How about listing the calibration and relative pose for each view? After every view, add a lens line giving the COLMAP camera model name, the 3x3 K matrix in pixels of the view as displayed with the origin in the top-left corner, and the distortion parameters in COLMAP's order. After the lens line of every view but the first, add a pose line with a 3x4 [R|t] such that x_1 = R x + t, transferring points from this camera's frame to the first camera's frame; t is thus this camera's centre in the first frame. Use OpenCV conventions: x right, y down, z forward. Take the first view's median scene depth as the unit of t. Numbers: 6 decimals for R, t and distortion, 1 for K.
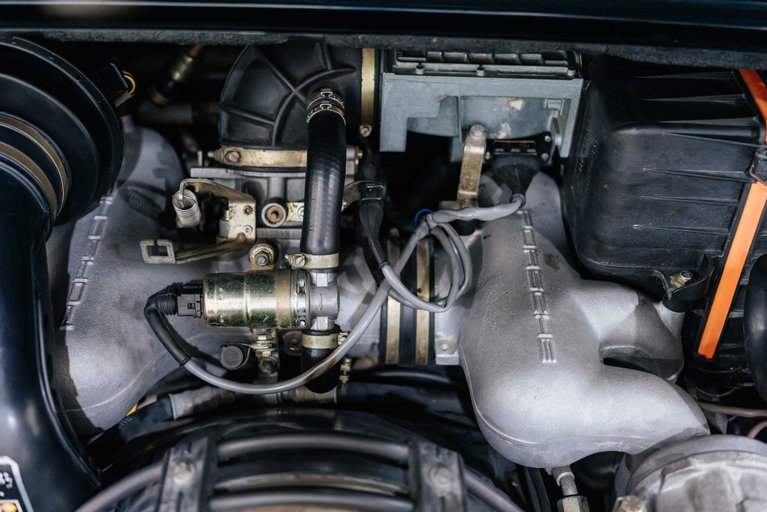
lens RADIAL K [[1084.4, 0, 385.4], [0, 1084.4, 253.2], [0, 0, 1]] dist [-0.004235, 0.000000]
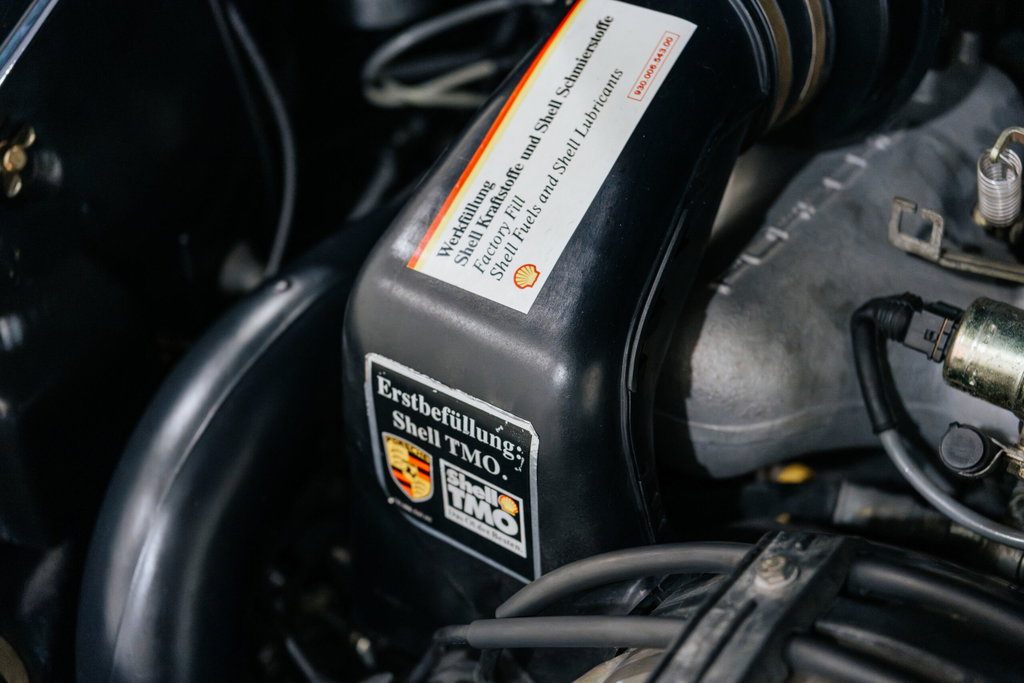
lens RADIAL K [[1447.8, 0, 502.4], [0, 1447.8, 350.1], [0, 0, 1]] dist [-0.004235, 0.000000]
pose [[0.785834, 0.372582, -0.493606, 0.017852], [-0.380666, 0.920445, 0.088736, 0.070626], [0.487399, 0.118167, 0.865147, 0.238284]]
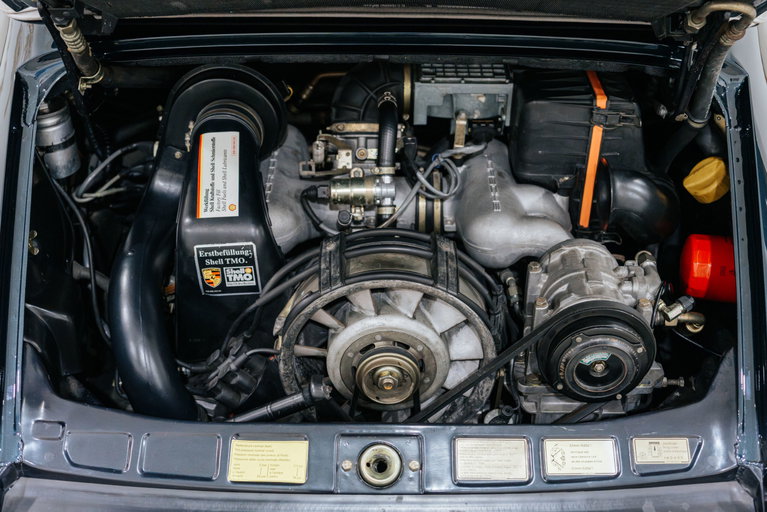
lens RADIAL K [[1084.4, 0, 382.0], [0, 1084.4, 263.4], [0, 0, 1]] dist [-0.004235, 0.000000]
pose [[0.999658, -0.017277, -0.019651, -0.029996], [0.015021, 0.993859, -0.109631, 0.394853], [0.021424, 0.109298, 0.993778, -0.992861]]
